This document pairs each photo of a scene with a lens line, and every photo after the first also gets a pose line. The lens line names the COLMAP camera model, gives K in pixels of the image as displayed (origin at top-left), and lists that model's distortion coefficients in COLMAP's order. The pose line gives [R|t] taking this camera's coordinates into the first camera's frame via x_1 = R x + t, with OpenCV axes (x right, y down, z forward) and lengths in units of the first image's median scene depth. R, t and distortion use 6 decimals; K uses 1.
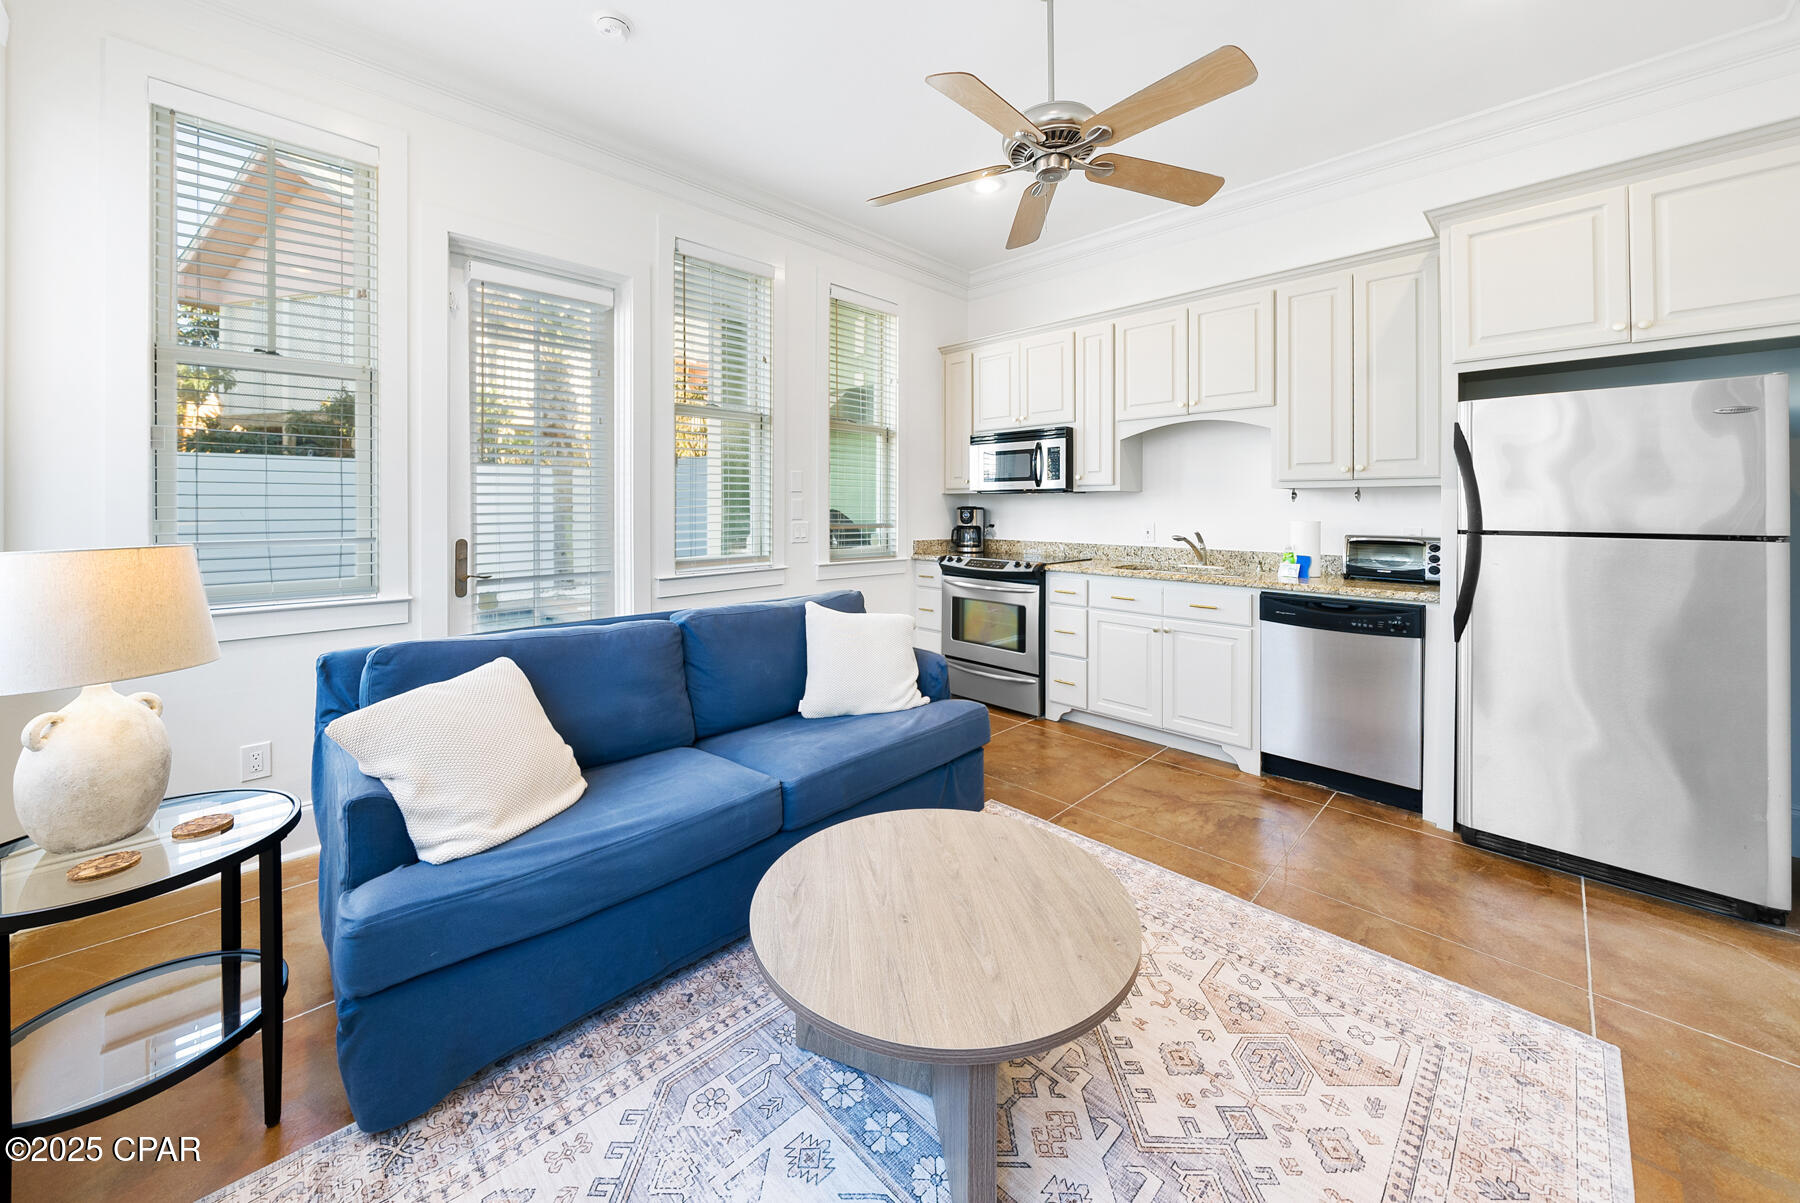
lens RADIAL K [[654.5, 0, 906.4], [0, 654.5, 507.7], [0, 0, 1]] dist [-0.006100, 0.000208]
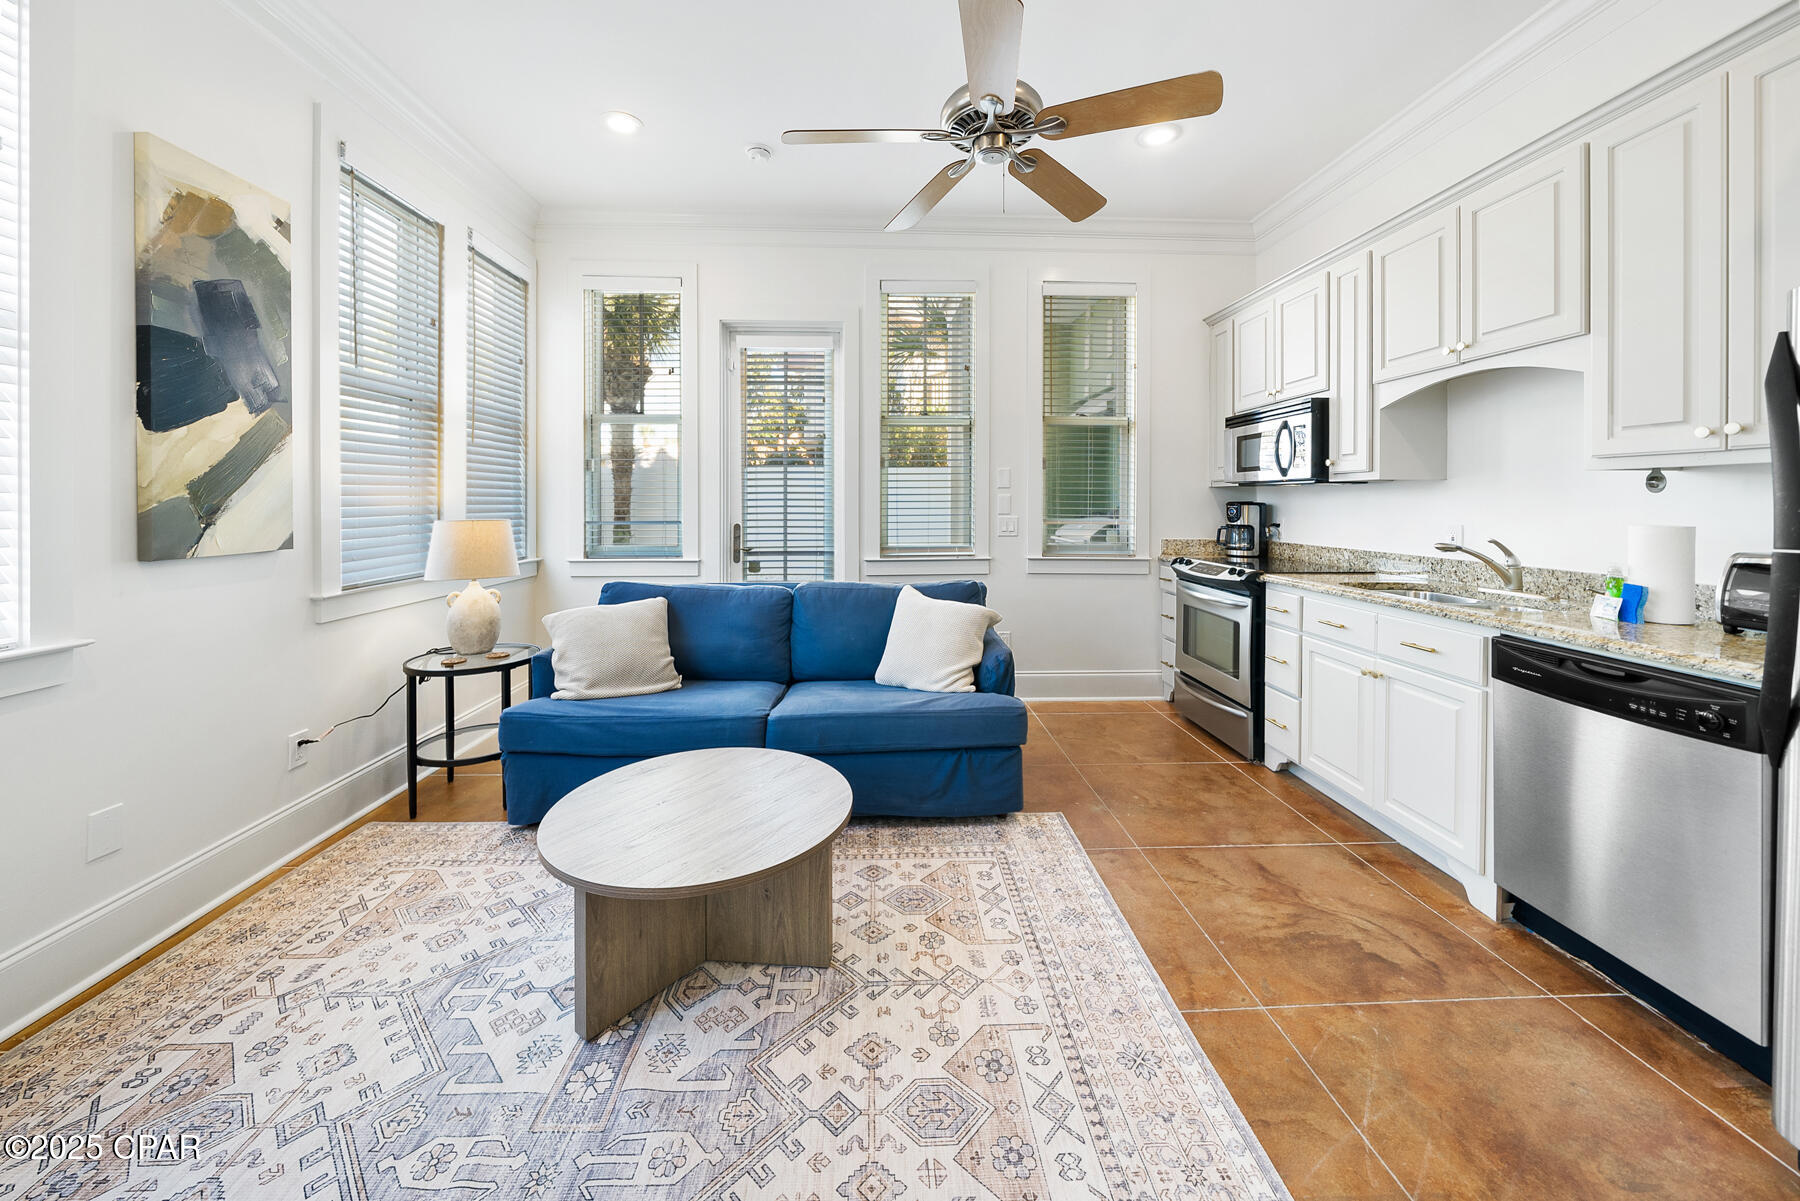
lens RADIAL K [[654.5, 0, 906.4], [0, 654.5, 506.7], [0, 0, 1]] dist [-0.006100, 0.000208]
pose [[0.741988, 0.004244, -0.670400, 0.578975], [-0.001611, 0.999988, 0.004548, 0.002645], [0.670411, -0.002294, 0.741986, 0.150693]]
